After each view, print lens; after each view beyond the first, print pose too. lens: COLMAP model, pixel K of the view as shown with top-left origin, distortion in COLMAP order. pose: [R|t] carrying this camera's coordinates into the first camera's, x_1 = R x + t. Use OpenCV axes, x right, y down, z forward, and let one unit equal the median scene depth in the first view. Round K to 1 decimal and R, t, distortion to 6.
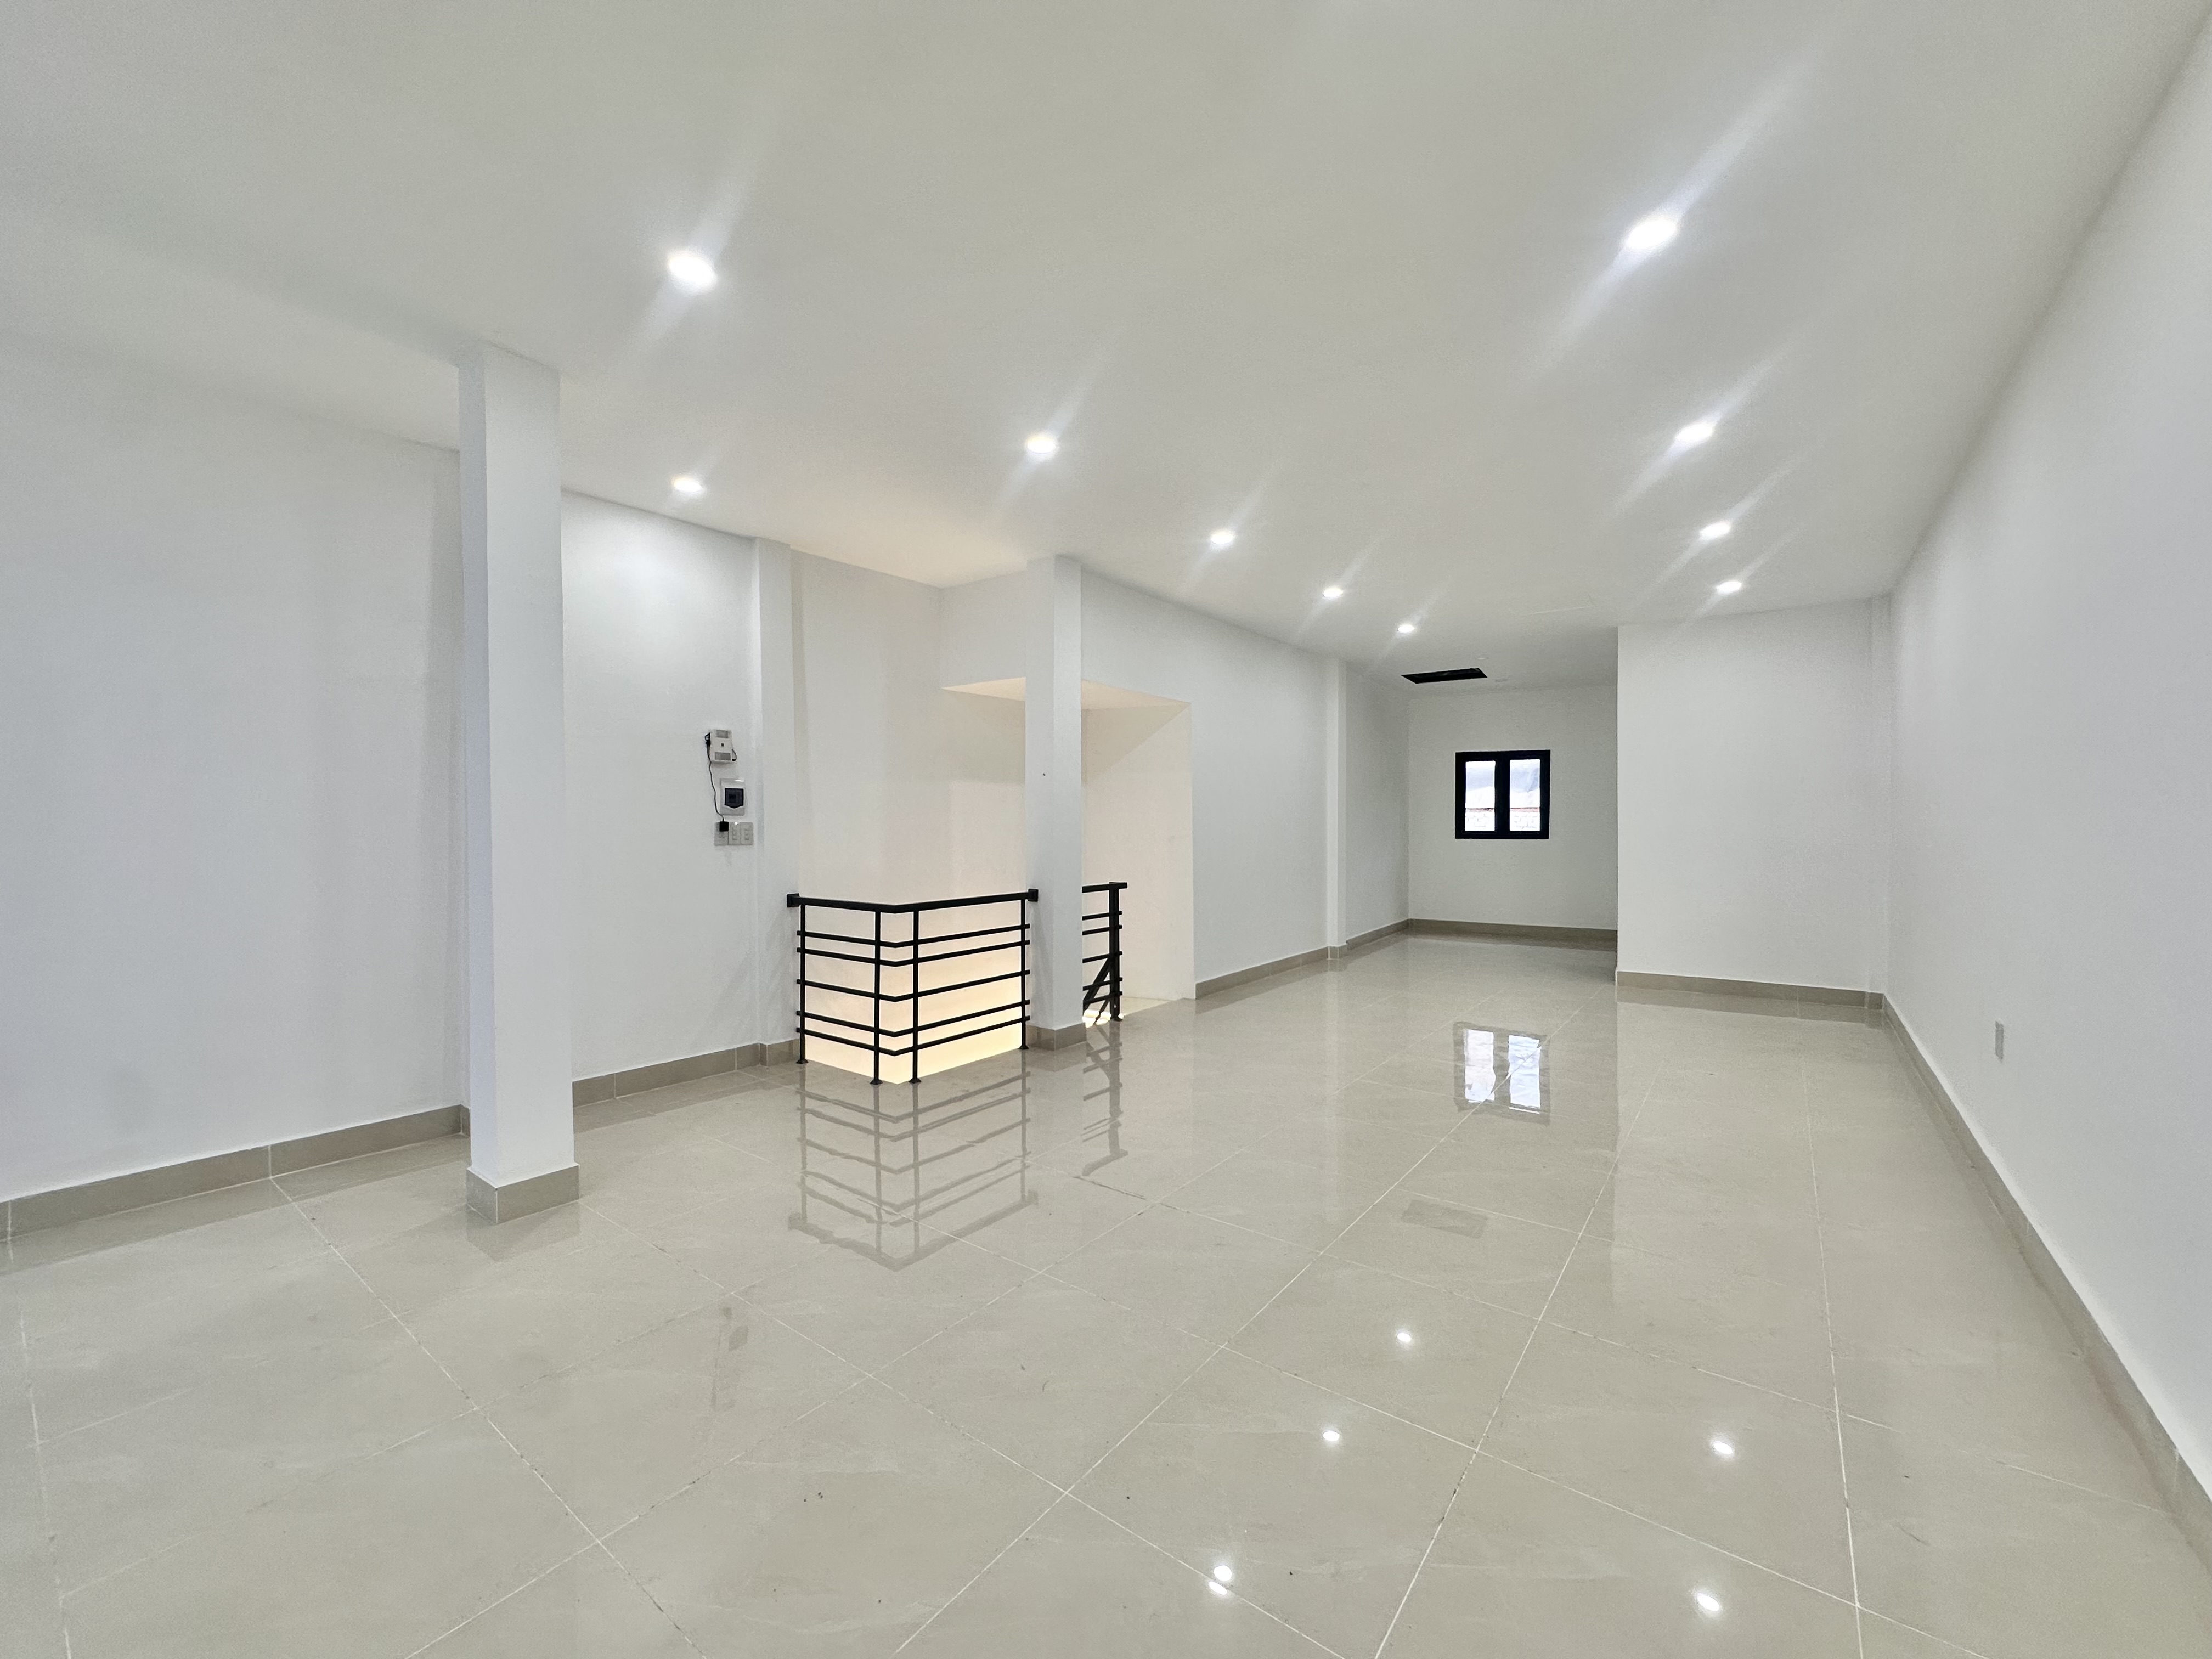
lens RADIAL K [[875.7, 0, 1105.1], [0, 875.7, 833.7], [0, 0, 1]] dist [-0.005021, 0.000156]
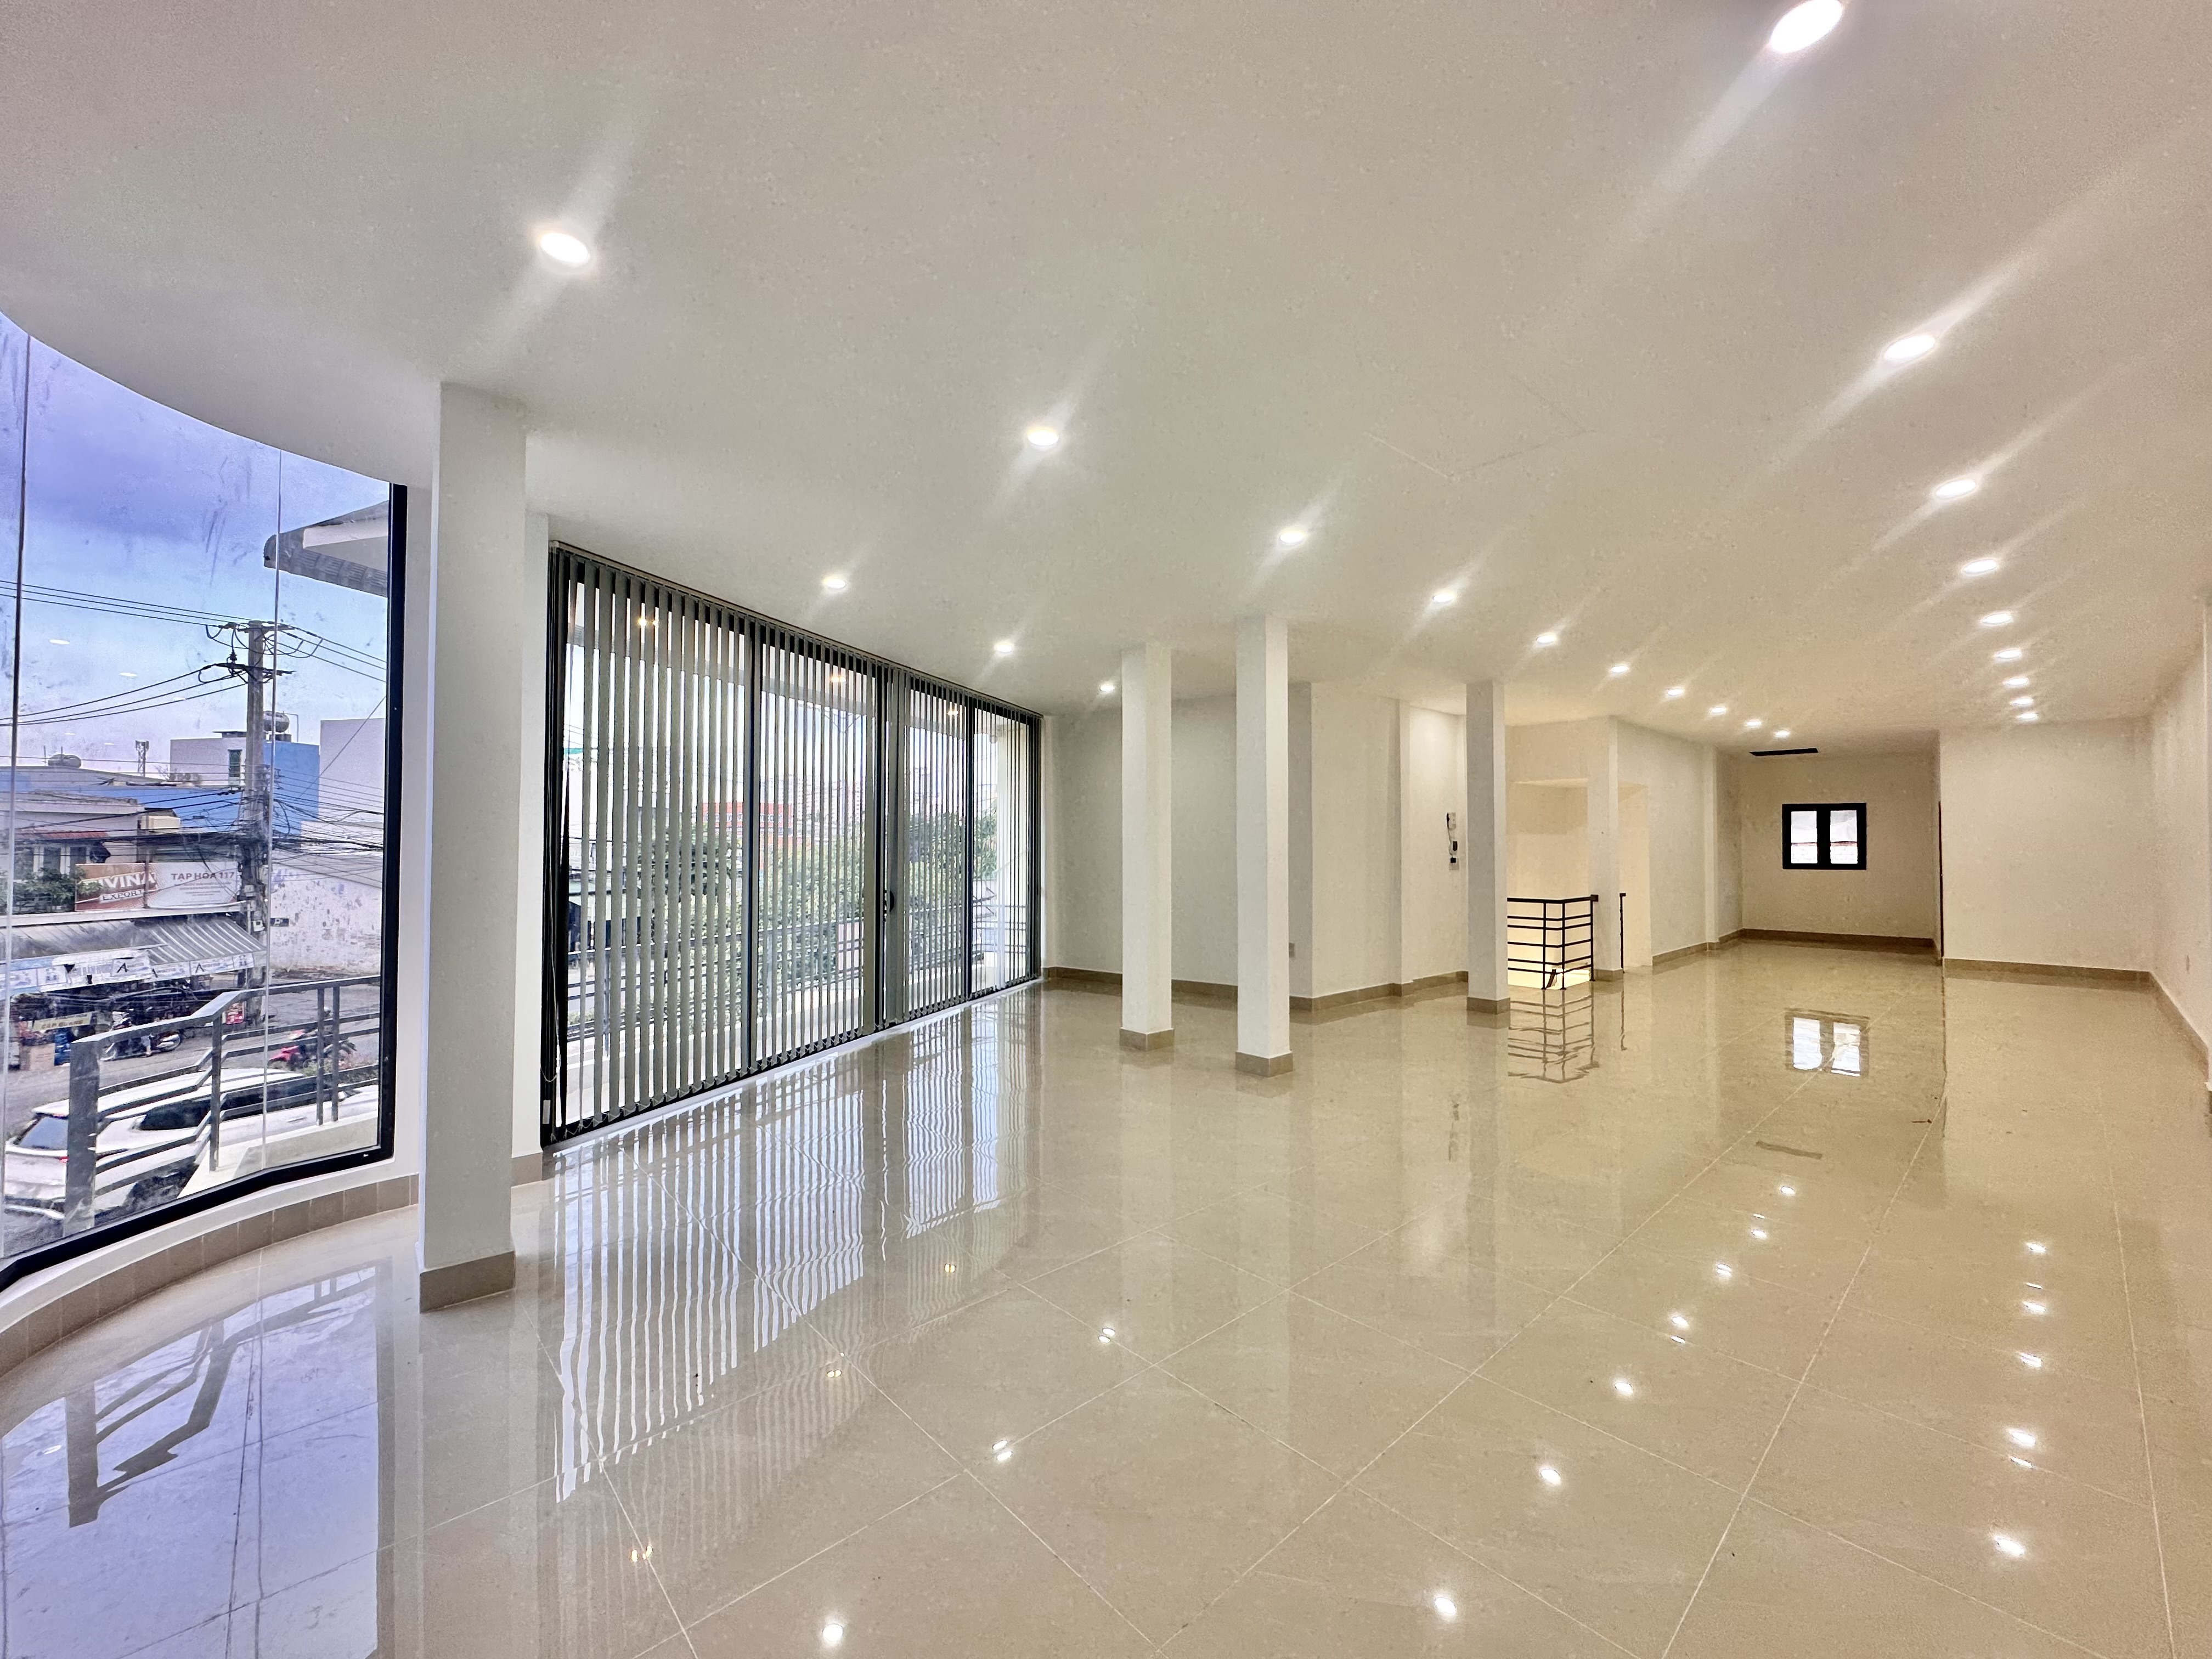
lens RADIAL K [[875.7, 0, 1105.1], [0, 875.7, 833.7], [0, 0, 1]] dist [-0.005021, 0.000156]
pose [[0.984265, 0.001725, -0.176693, -0.654738], [-0.006922, 0.999561, -0.028800, -0.004288], [0.176566, 0.029570, 0.983845, -0.846519]]
